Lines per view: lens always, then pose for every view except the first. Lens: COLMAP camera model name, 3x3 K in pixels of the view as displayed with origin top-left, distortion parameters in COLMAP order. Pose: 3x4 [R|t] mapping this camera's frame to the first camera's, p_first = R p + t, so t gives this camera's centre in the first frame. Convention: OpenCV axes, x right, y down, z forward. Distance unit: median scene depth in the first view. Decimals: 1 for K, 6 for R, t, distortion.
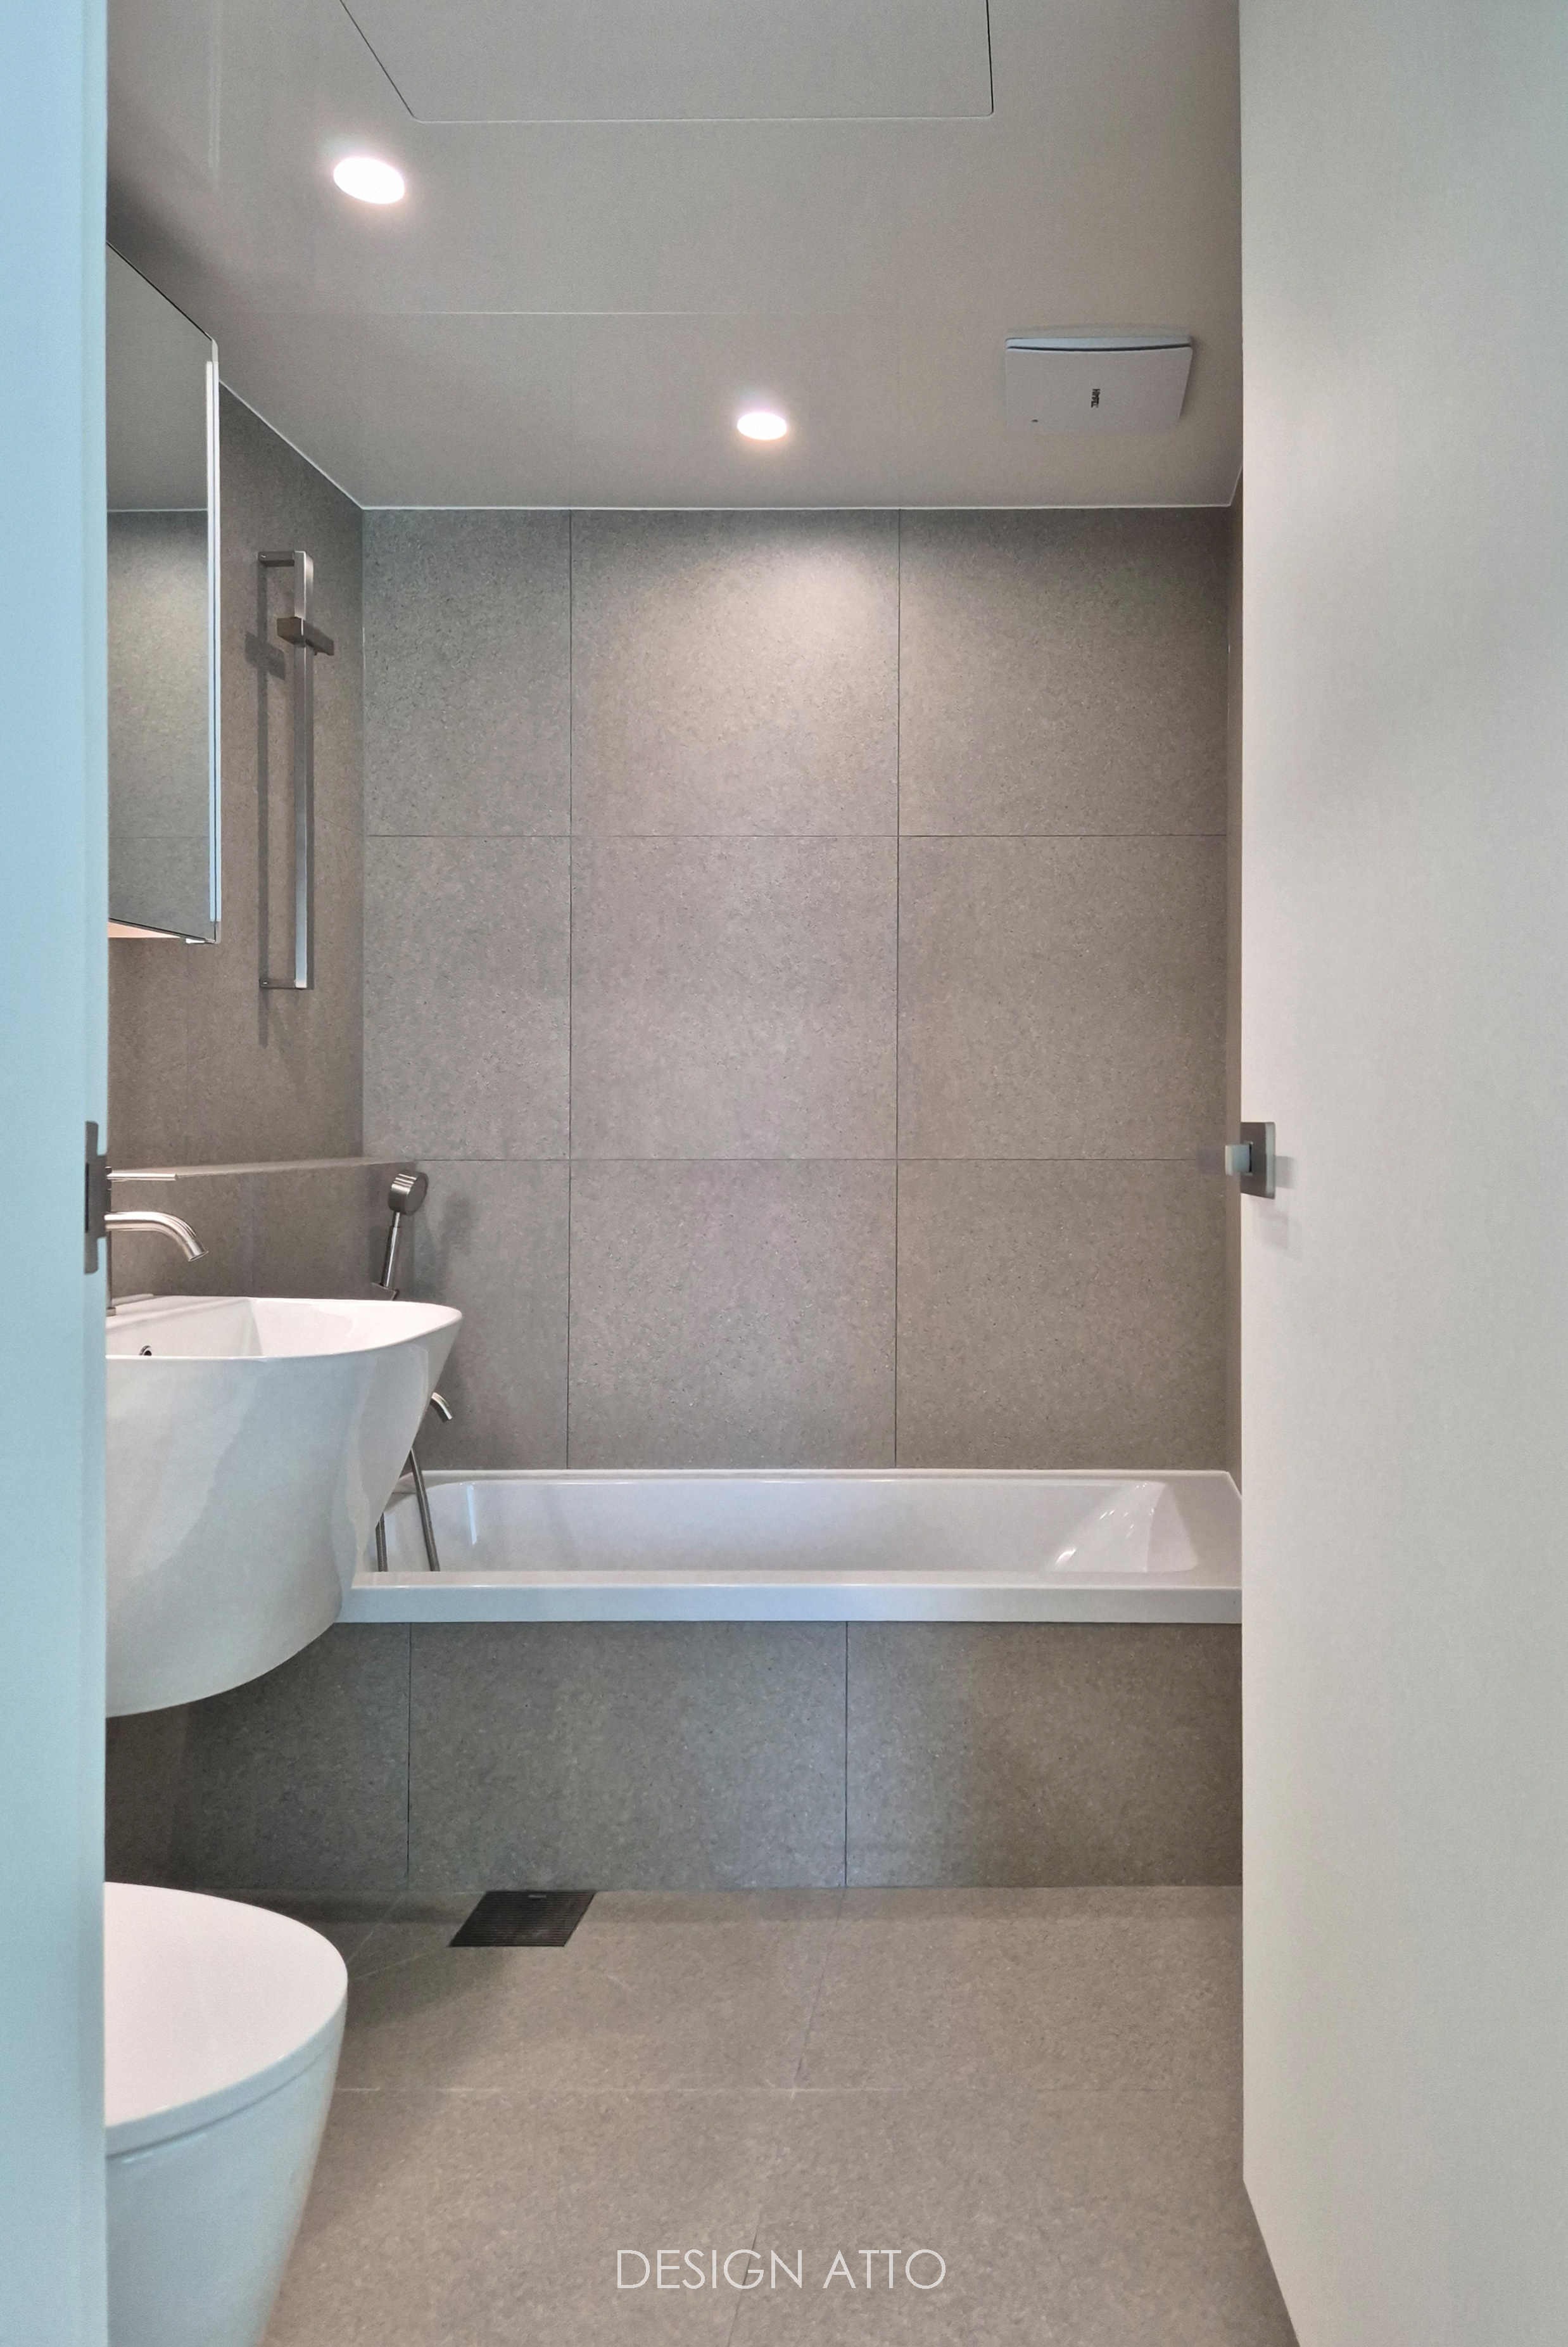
lens RADIAL K [[1514.6, 0, 1028.9], [0, 1514.6, 1178.6], [0, 0, 1]] dist [-0.006669, -0.004586]
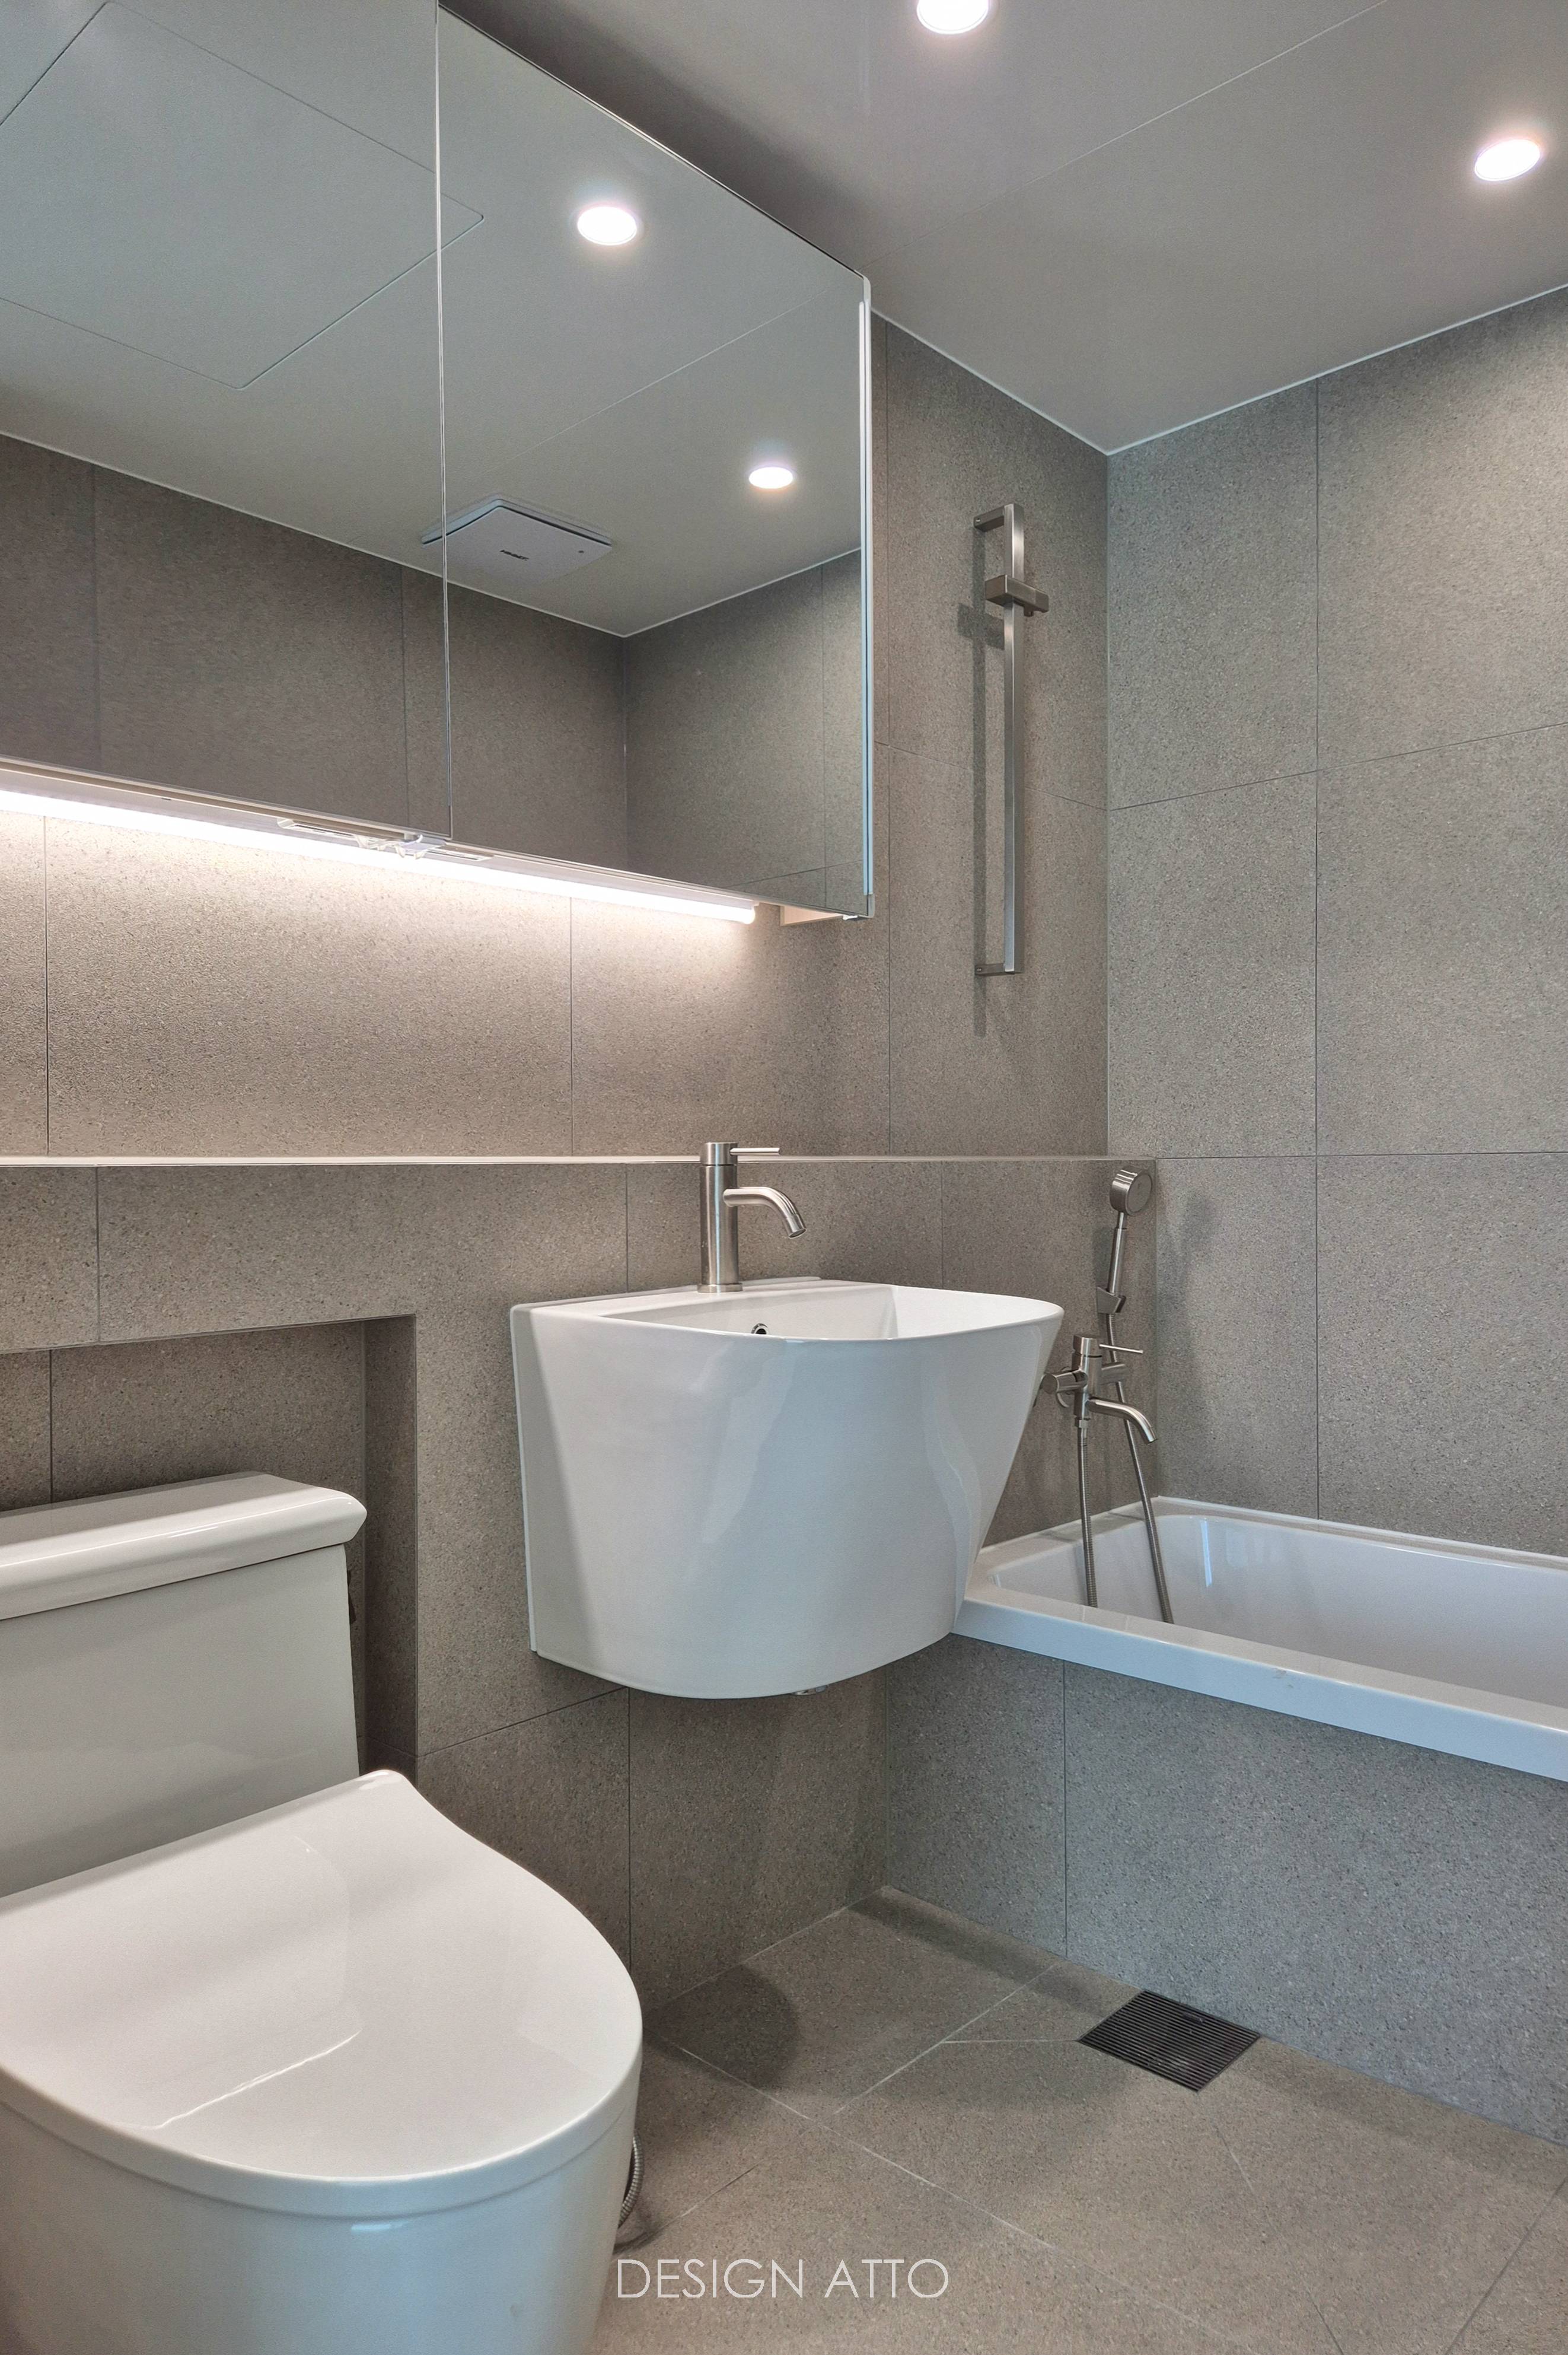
lens RADIAL K [[1566.3, 0, 780.5], [0, 1566.3, 1214.4], [0, 0, 1]] dist [0.041754, -0.060691]
pose [[0.750391, 0.017928, -0.660751, 0.065103], [-0.015605, 0.999834, 0.009407, 0.019870], [0.660810, 0.003252, 0.750547, 0.161166]]
